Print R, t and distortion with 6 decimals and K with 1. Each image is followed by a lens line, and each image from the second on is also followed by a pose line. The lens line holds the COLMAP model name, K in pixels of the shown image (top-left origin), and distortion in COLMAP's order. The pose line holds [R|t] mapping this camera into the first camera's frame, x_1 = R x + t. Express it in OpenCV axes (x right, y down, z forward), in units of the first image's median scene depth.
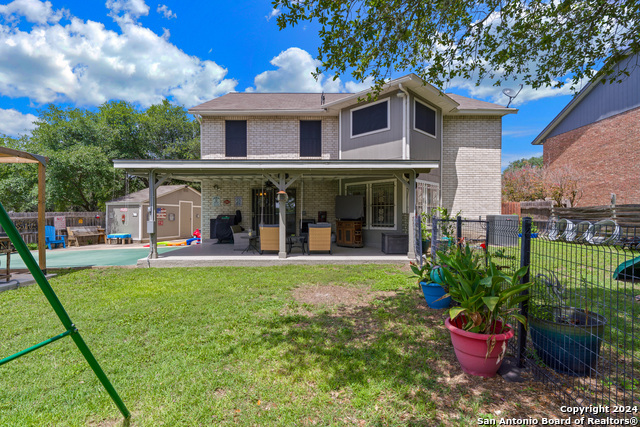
lens RADIAL K [[312.9, 0, 321.0], [0, 312.9, 212.4], [0, 0, 1]] dist [0.000988, 0.000042]
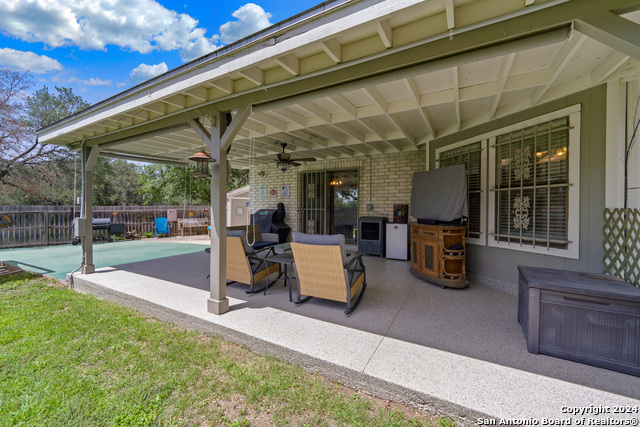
lens RADIAL K [[254.3, 0, 318.8], [0, 254.3, 207.8], [0, 0, 1]] dist [-0.001894, -0.000036]
pose [[0.861521, 0.005104, -0.507696, 0.118506], [-0.004536, 0.999987, 0.002356, 0.002414], [0.507701, 0.000273, 0.861533, 0.528662]]
